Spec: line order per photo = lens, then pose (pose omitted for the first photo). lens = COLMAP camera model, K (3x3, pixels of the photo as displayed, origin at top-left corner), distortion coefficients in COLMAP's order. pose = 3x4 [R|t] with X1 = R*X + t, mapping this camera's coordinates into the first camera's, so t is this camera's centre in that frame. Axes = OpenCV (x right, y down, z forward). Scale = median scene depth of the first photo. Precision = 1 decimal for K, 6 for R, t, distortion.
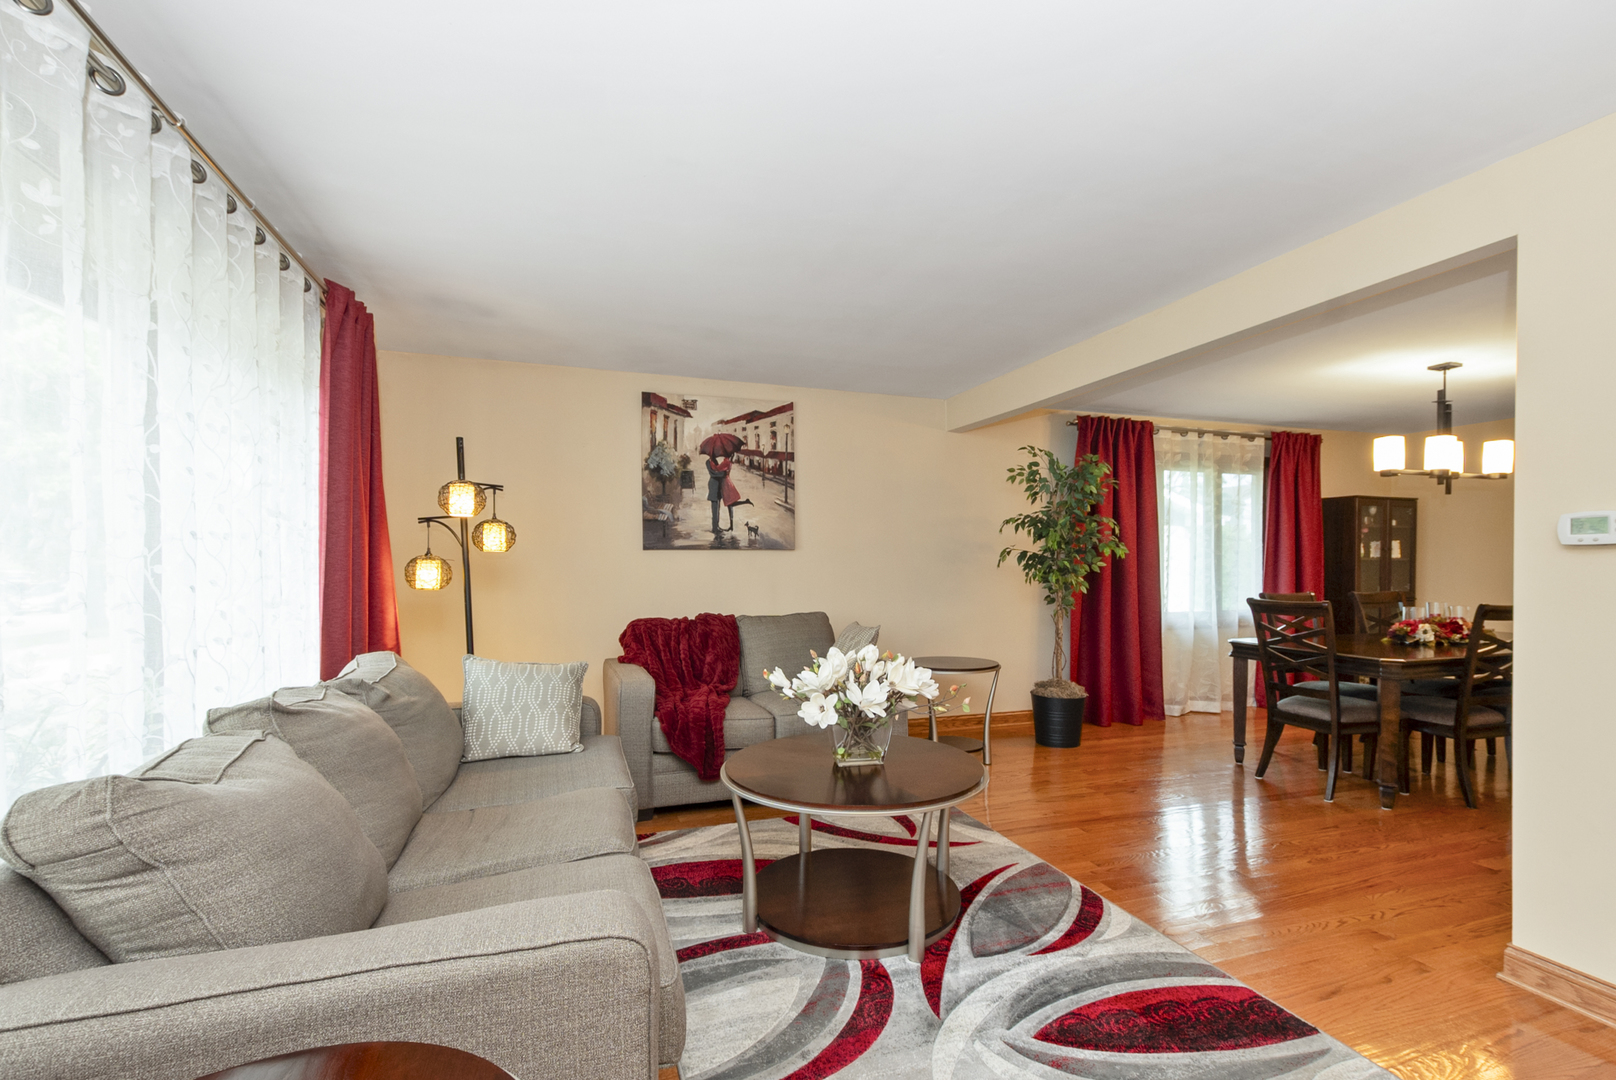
lens RADIAL K [[729.6, 0, 813.9], [0, 729.6, 575.4], [0, 0, 1]] dist [0.000483, -0.000140]
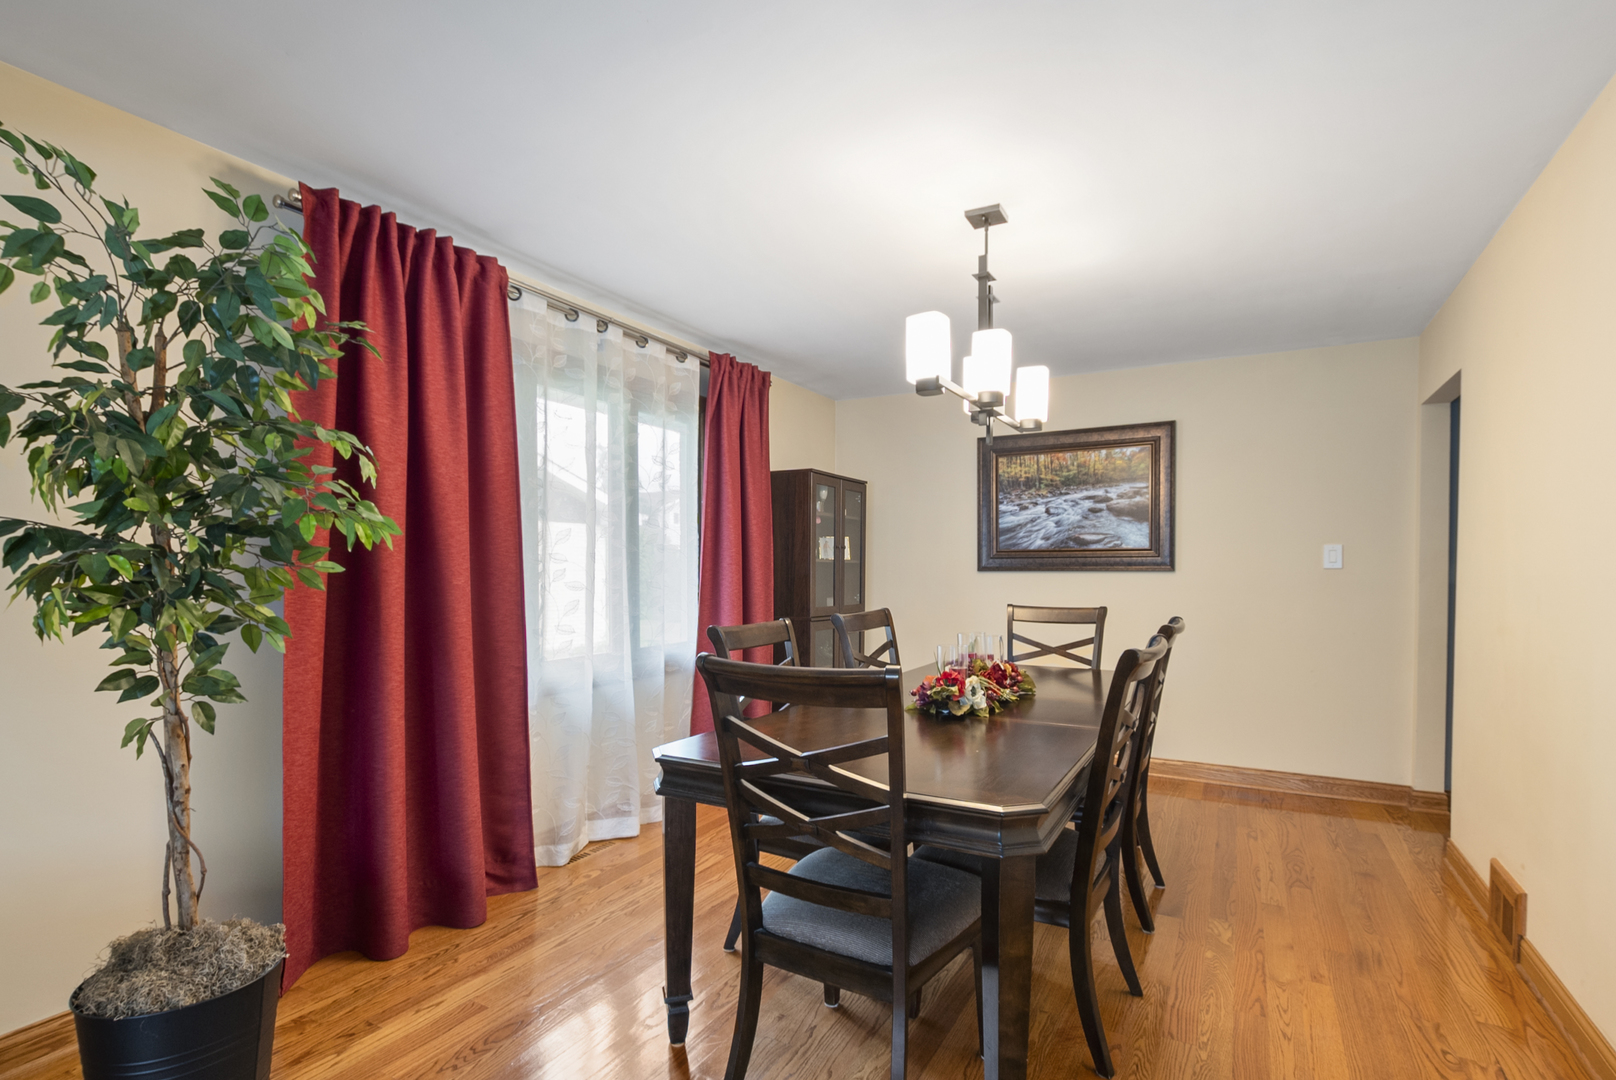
lens RADIAL K [[766.5, 0, 806.3], [0, 766.5, 565.2], [0, 0, 1]] dist [-0.002974, -0.000472]
pose [[0.750731, 0.001207, 0.660606, 0.261294], [0.012601, 0.999790, -0.016147, -0.006199], [-0.660487, 0.020446, 0.750559, 0.463453]]
